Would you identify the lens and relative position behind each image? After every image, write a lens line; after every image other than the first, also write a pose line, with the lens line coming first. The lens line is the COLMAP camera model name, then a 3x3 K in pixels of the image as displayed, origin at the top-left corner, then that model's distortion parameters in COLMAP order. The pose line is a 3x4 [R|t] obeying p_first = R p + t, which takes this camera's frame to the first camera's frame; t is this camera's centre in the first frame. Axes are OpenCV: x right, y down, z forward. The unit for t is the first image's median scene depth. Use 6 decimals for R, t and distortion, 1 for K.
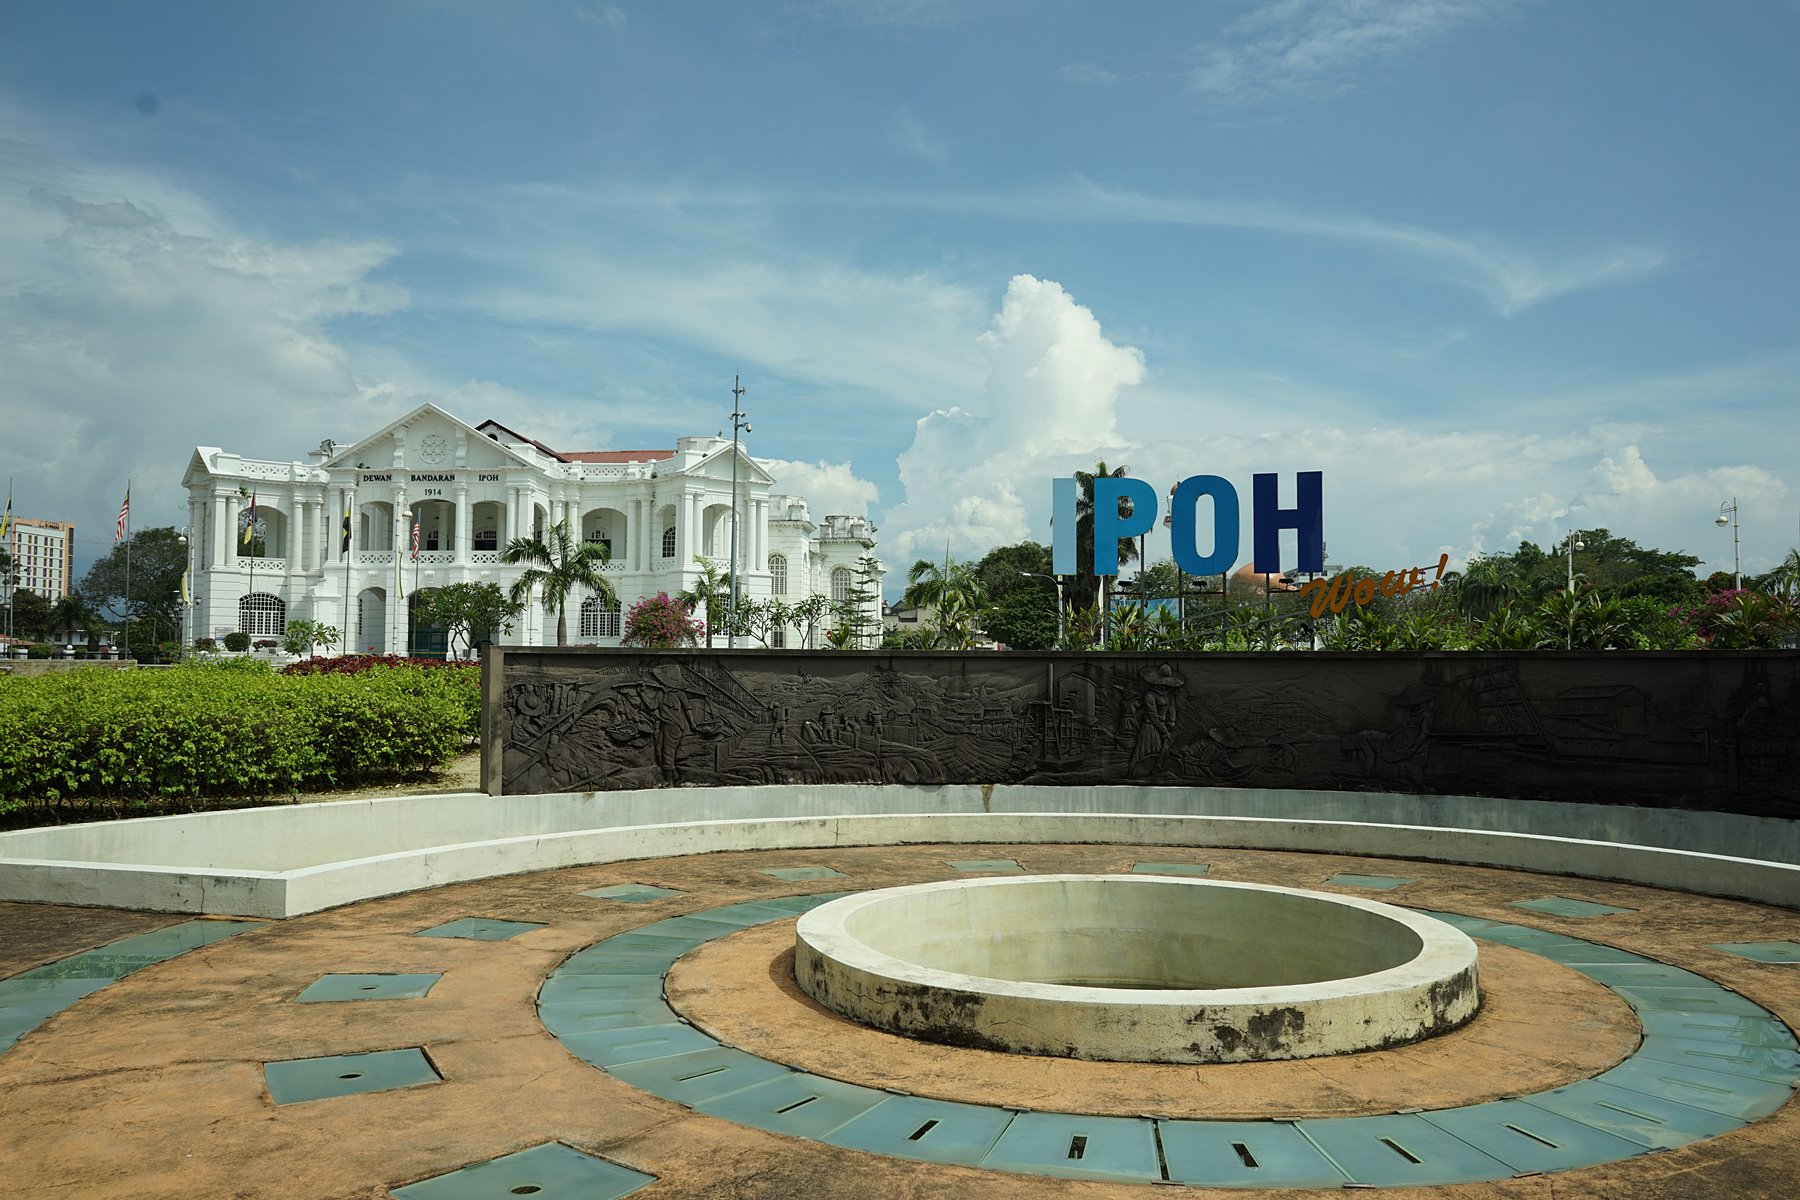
lens RADIAL K [[1371.0, 0, 914.3], [0, 1371.0, 607.5], [0, 0, 1]] dist [-0.002819, -0.043109]
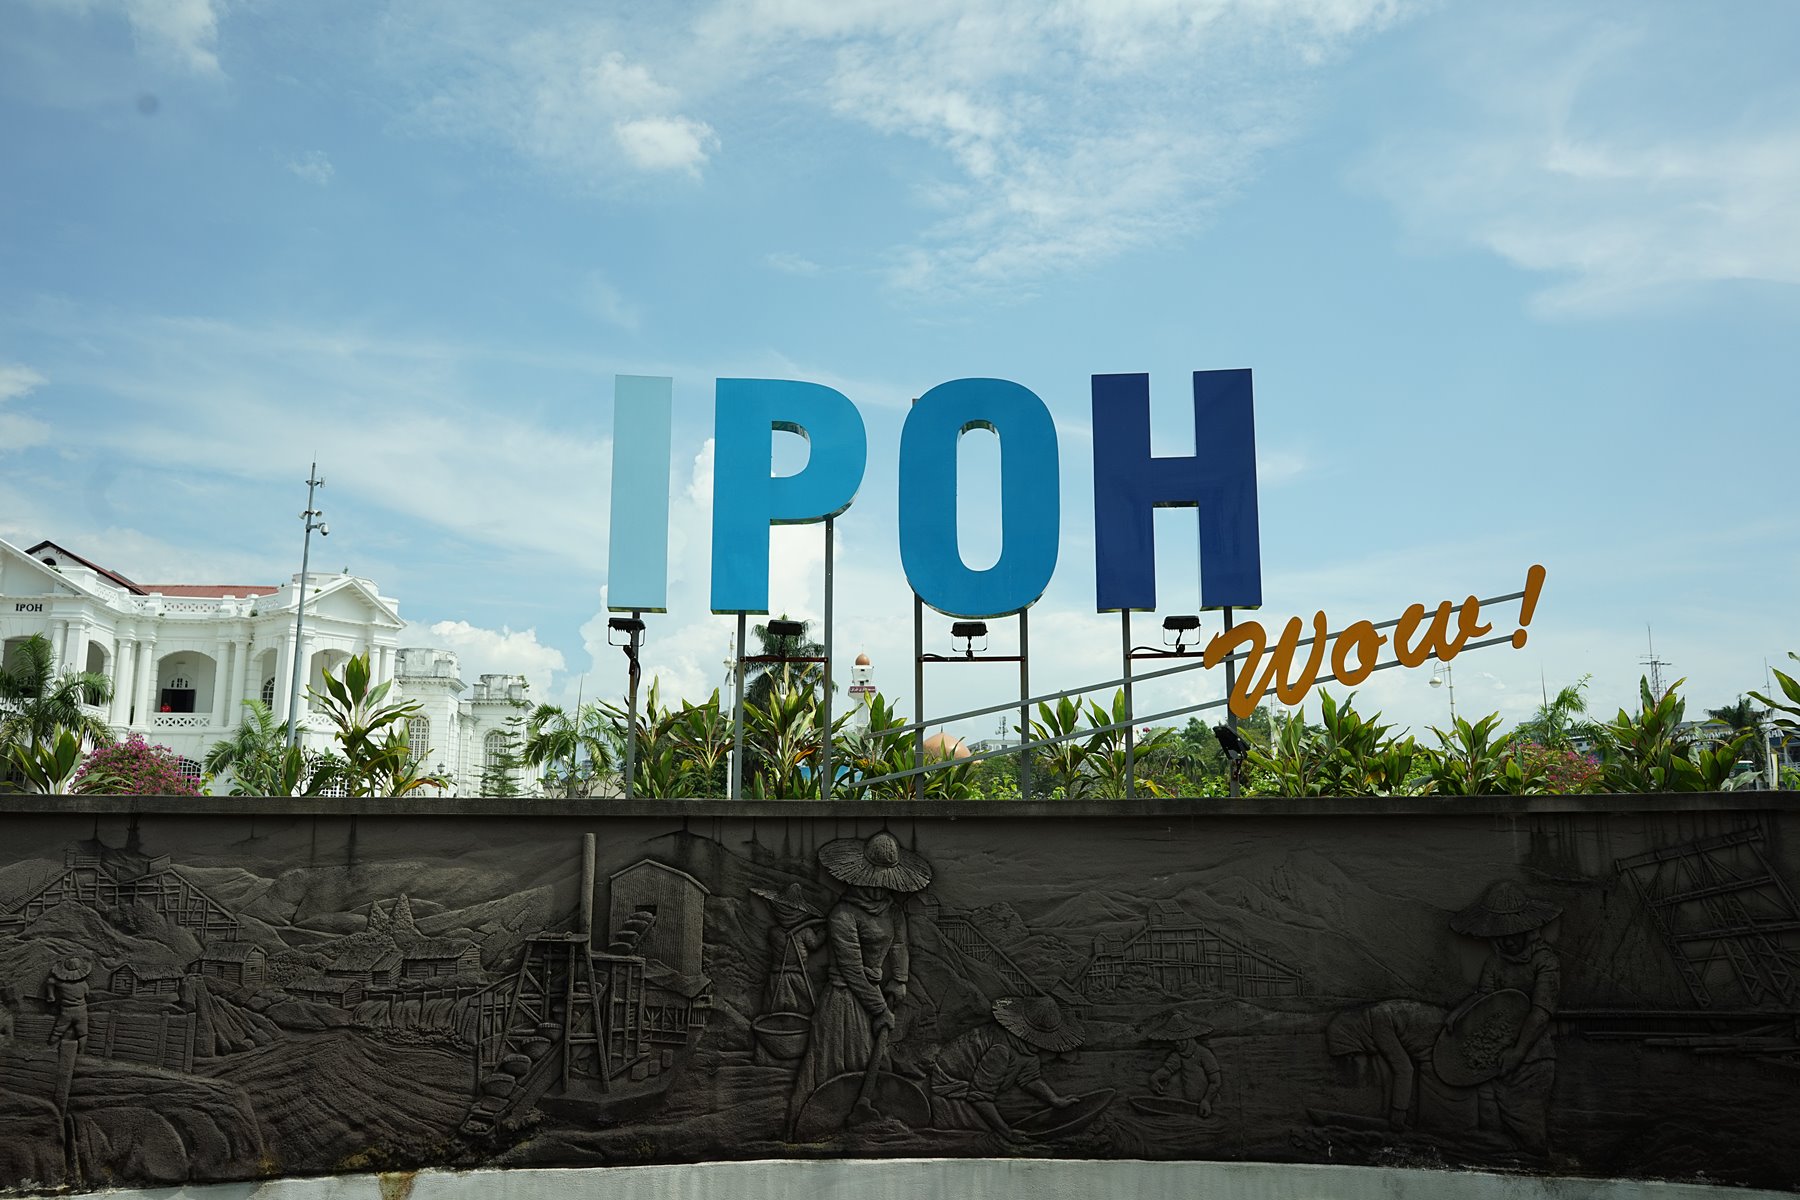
lens RADIAL K [[1371.0, 0, 914.3], [0, 1371.0, 607.5], [0, 0, 1]] dist [-0.002819, -0.043109]
pose [[0.975625, 0.032482, 0.217027, 0.103120], [-0.004243, 0.991592, -0.129336, 0.027486], [-0.219403, 0.125263, 0.967560, 0.602854]]
